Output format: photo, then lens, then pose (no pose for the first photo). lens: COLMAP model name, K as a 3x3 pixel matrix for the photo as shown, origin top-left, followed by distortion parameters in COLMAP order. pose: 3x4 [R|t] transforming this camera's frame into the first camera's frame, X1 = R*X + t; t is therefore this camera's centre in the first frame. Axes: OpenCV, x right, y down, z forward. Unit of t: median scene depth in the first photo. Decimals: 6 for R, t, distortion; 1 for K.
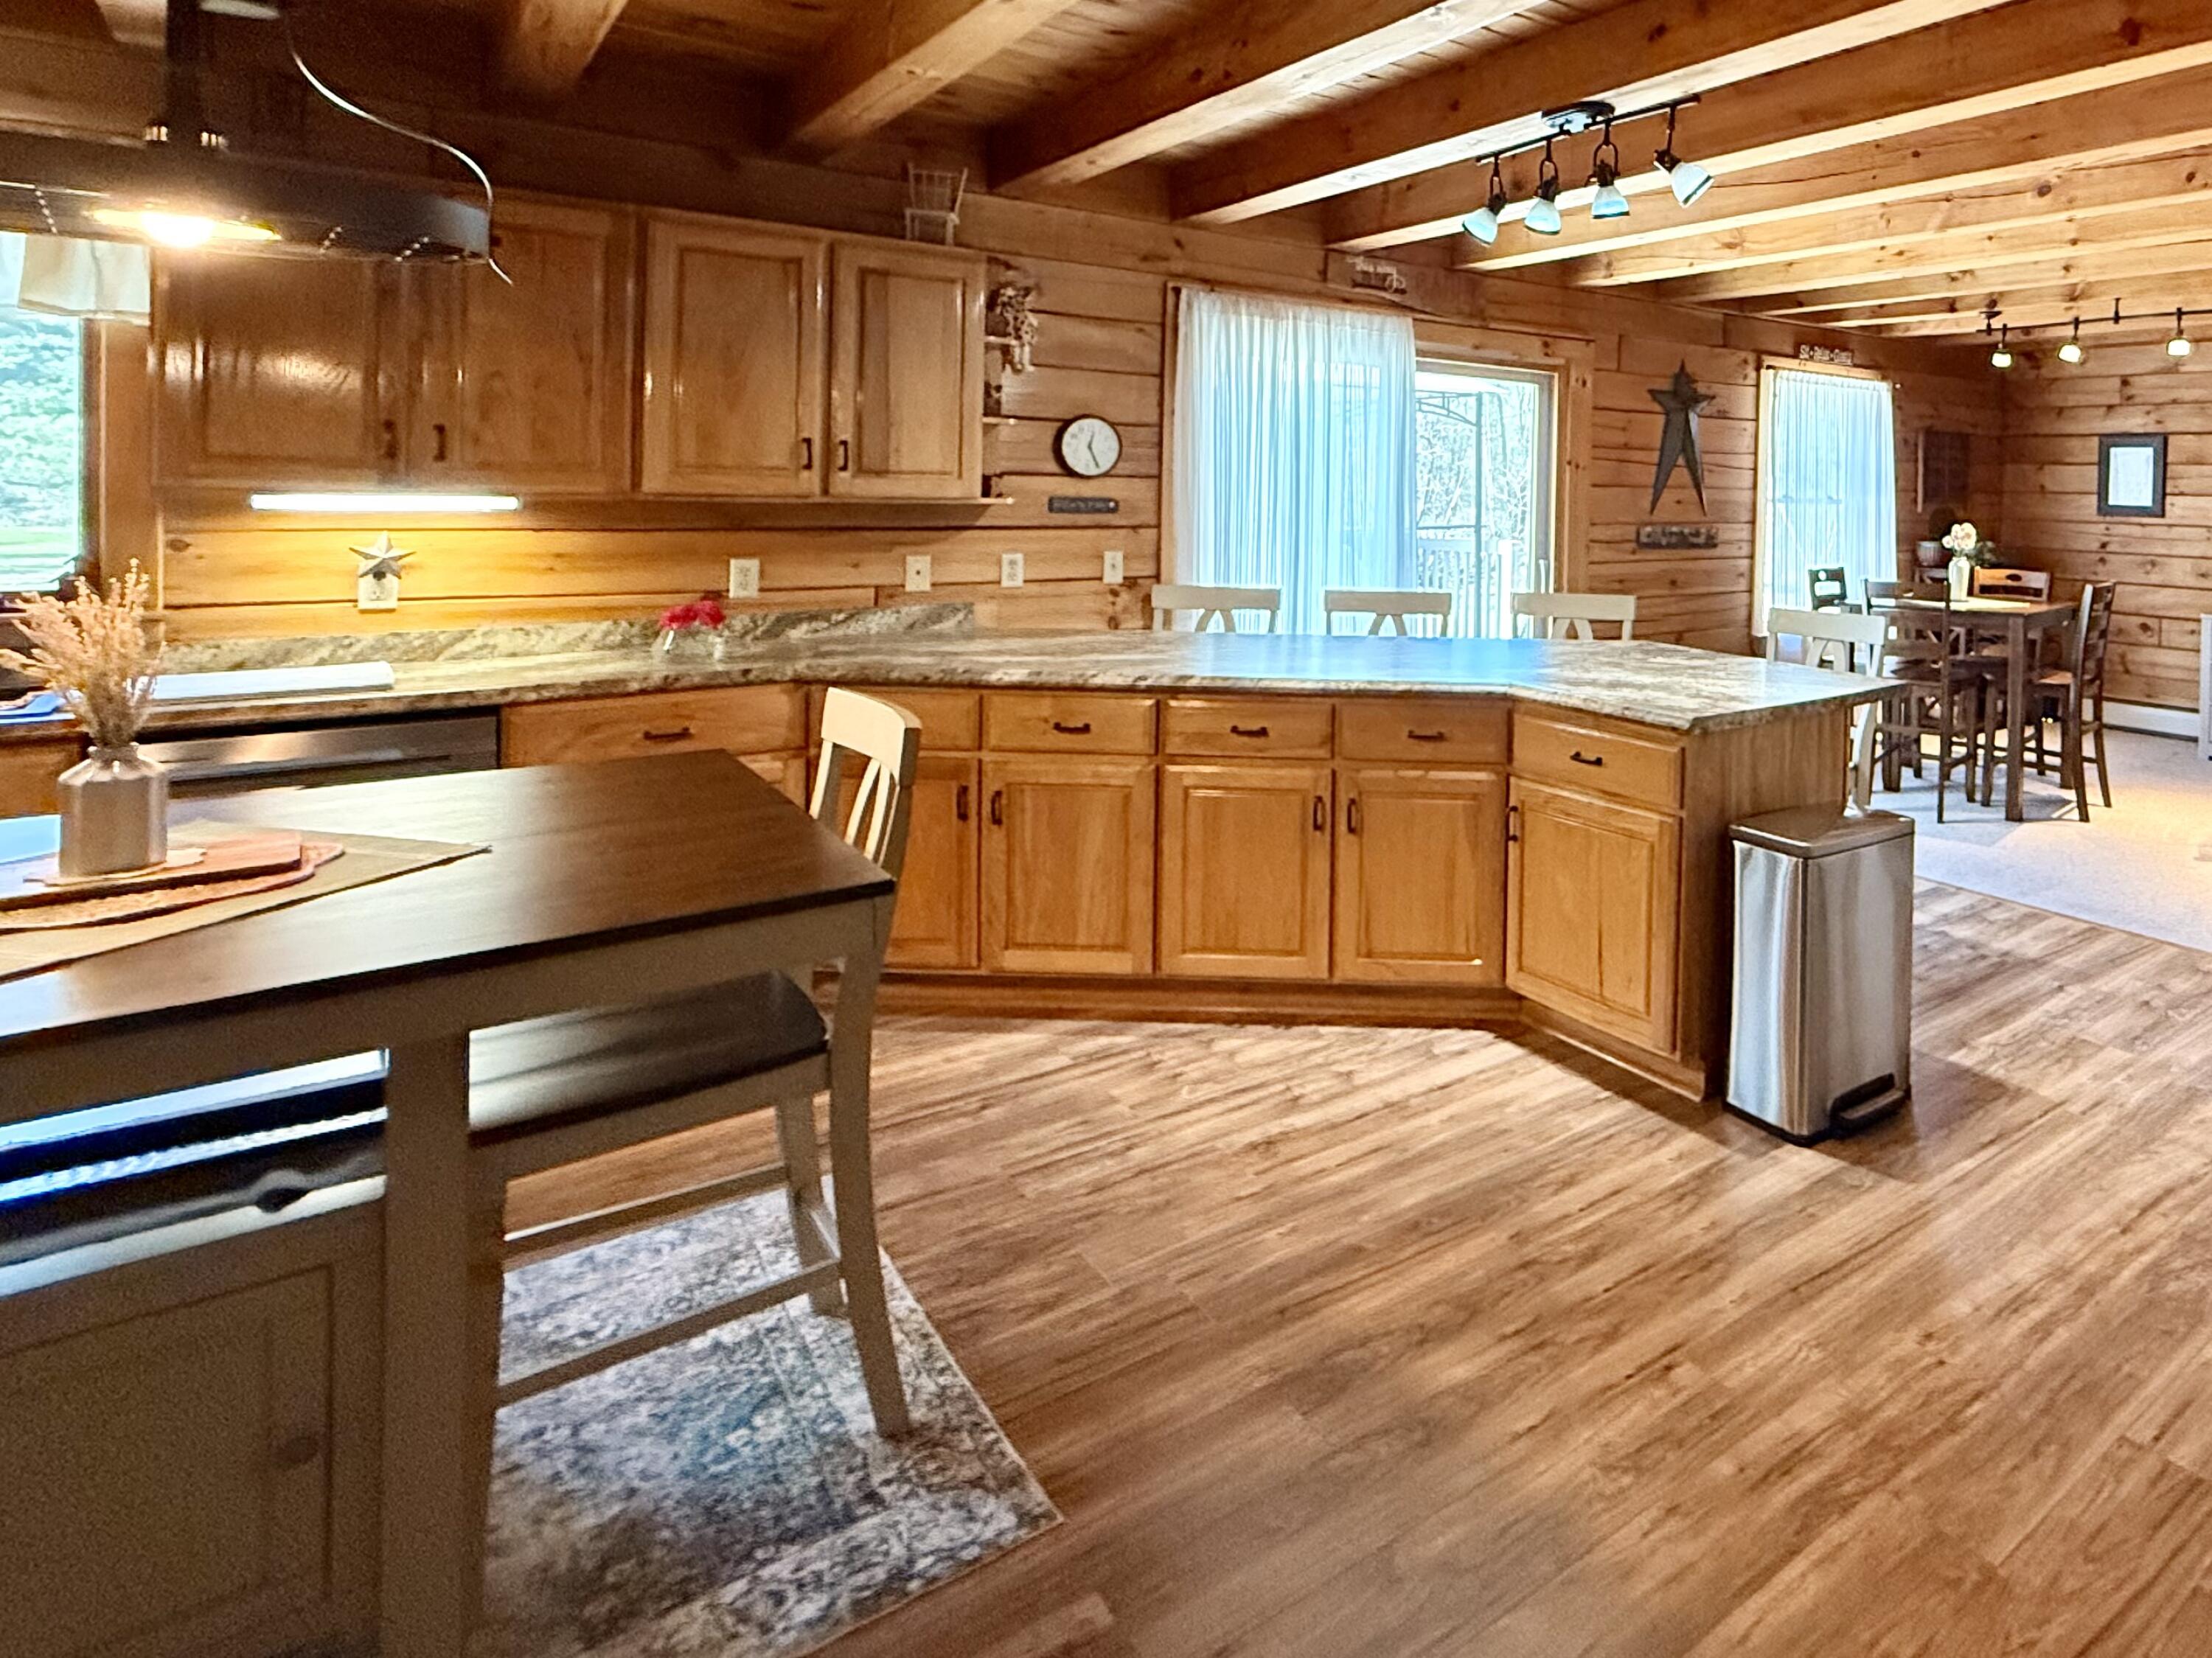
lens RADIAL K [[1319.7, 0, 1647.1], [0, 1319.7, 514.6], [0, 0, 1]] dist [-0.000399, -0.000038]
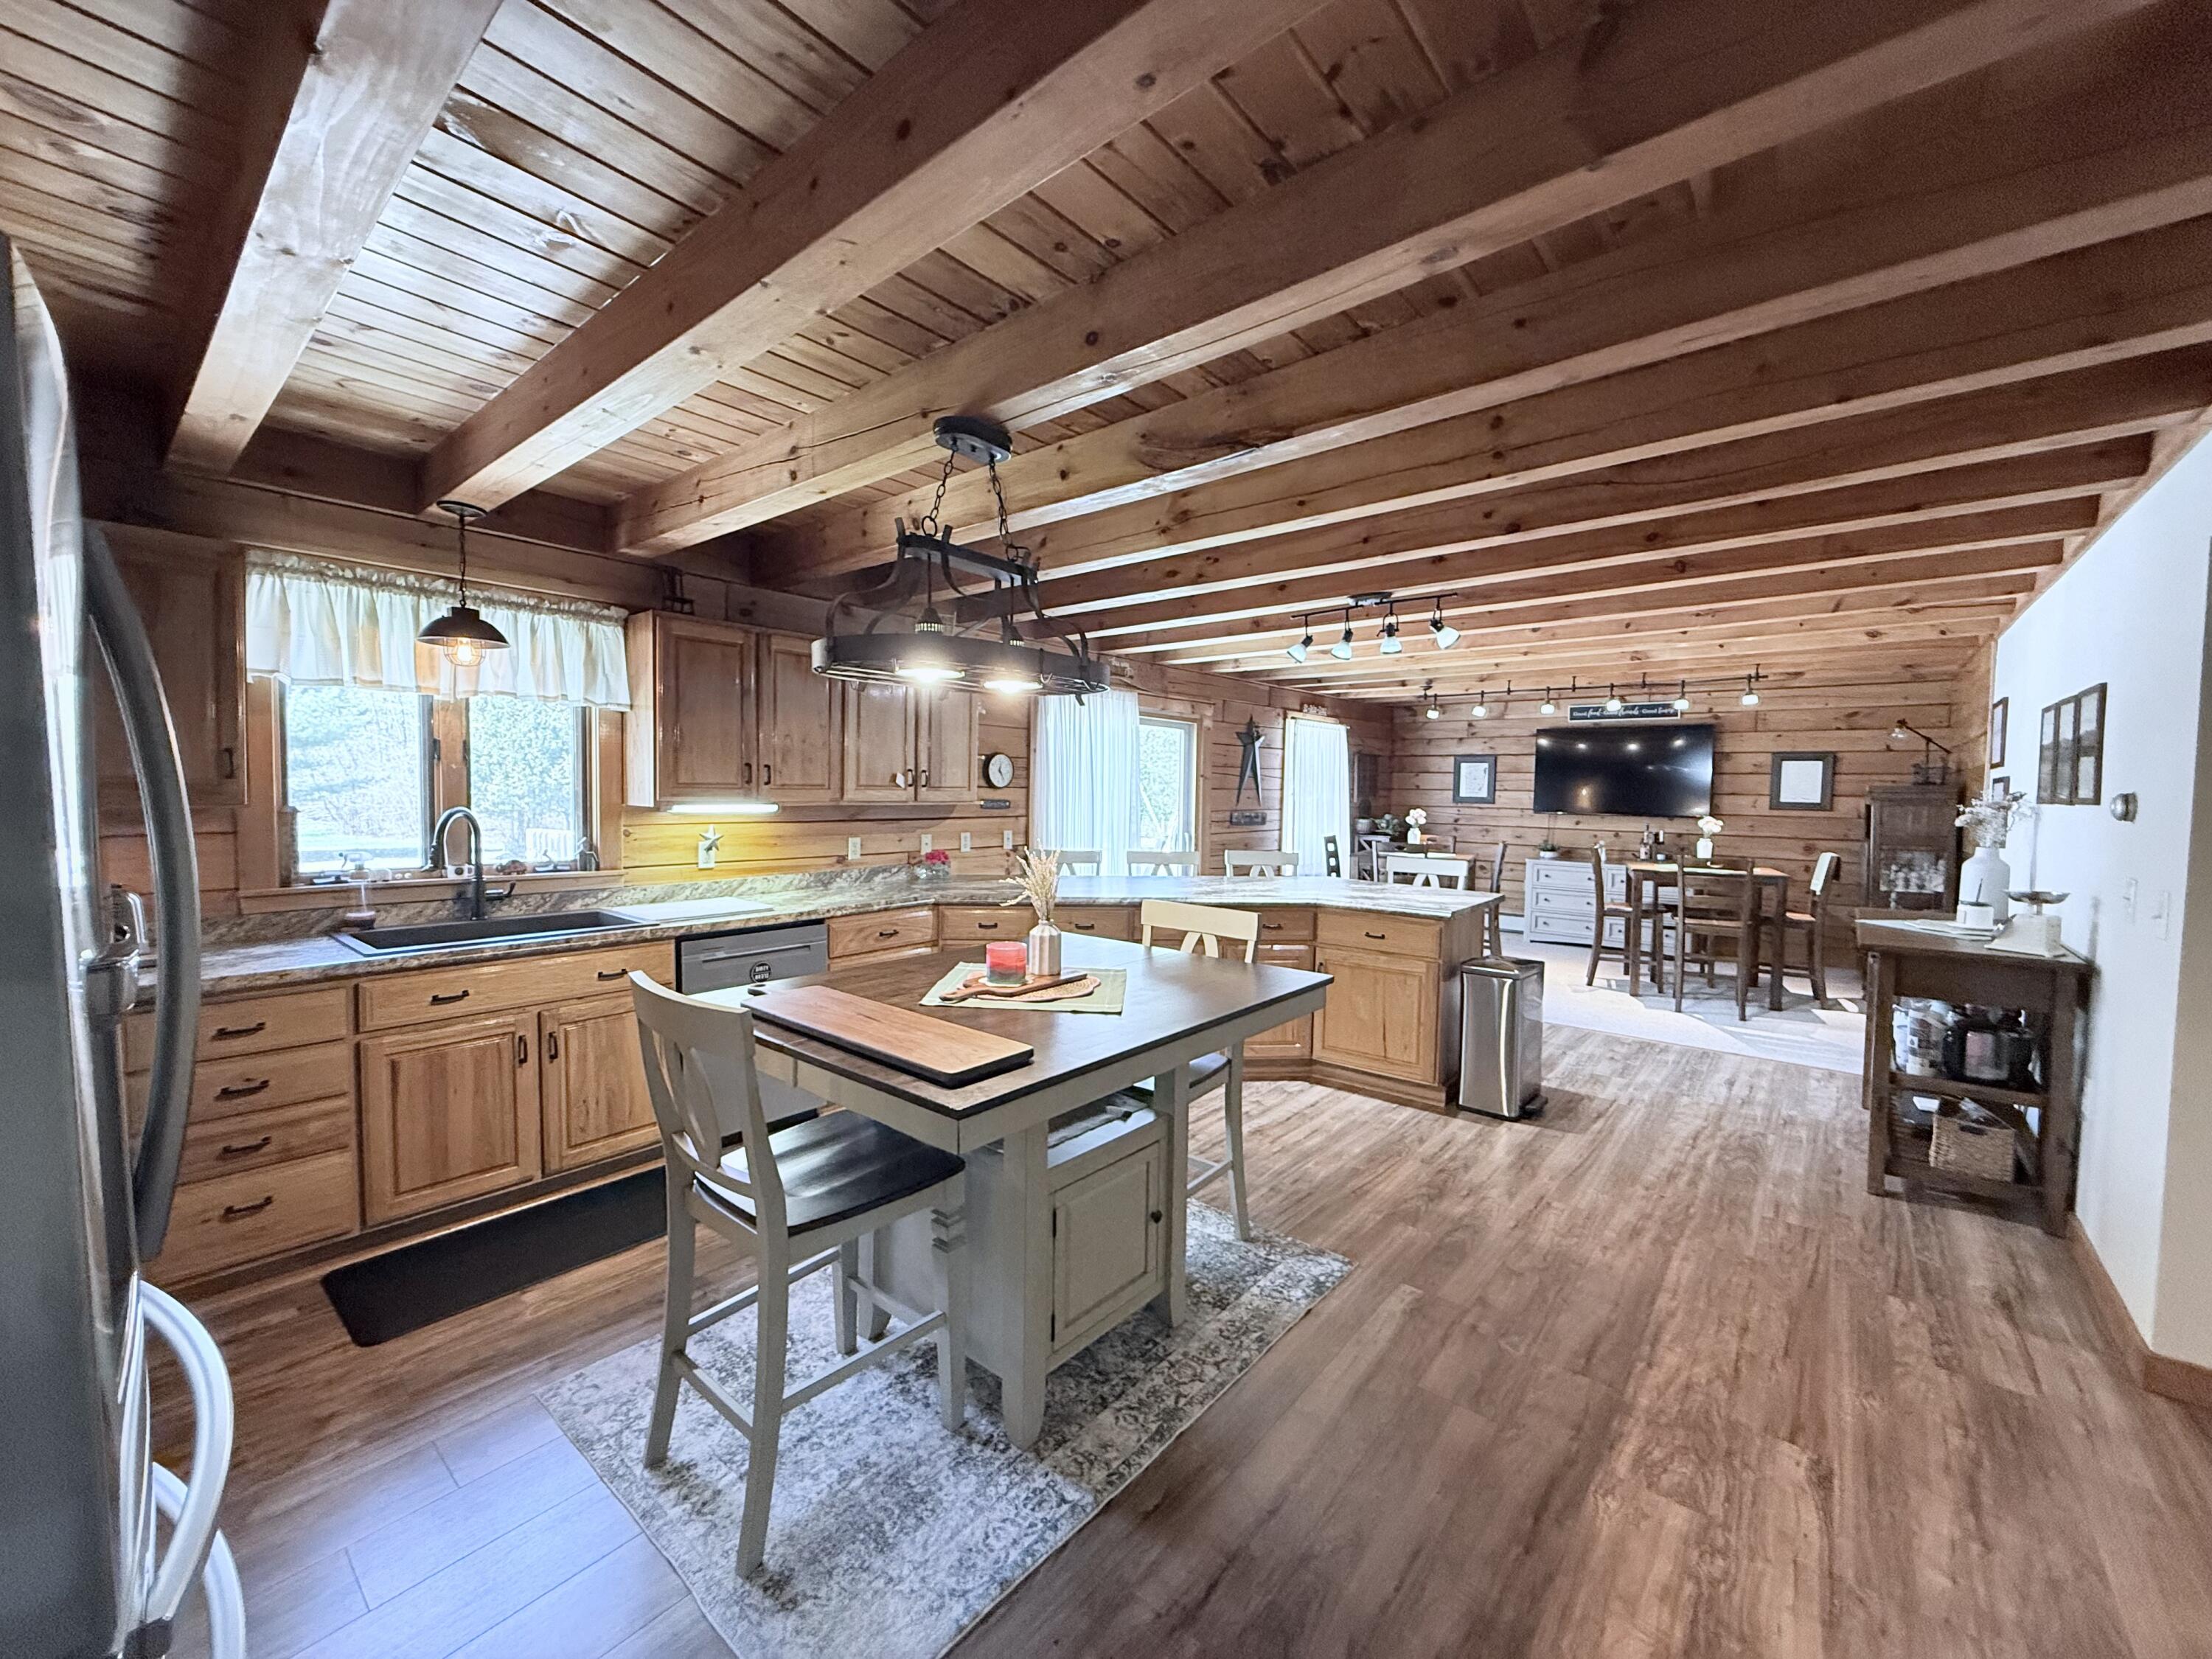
lens RADIAL K [[876.5, 0, 1106.0], [0, 876.5, 829.5], [0, 0, 1]] dist [0.000553, 0.000037]
pose [[0.995810, -0.011594, 0.090704, -0.384703], [0.008697, 0.999441, 0.032270, -0.010076], [-0.091027, -0.031346, 0.995355, -0.162275]]
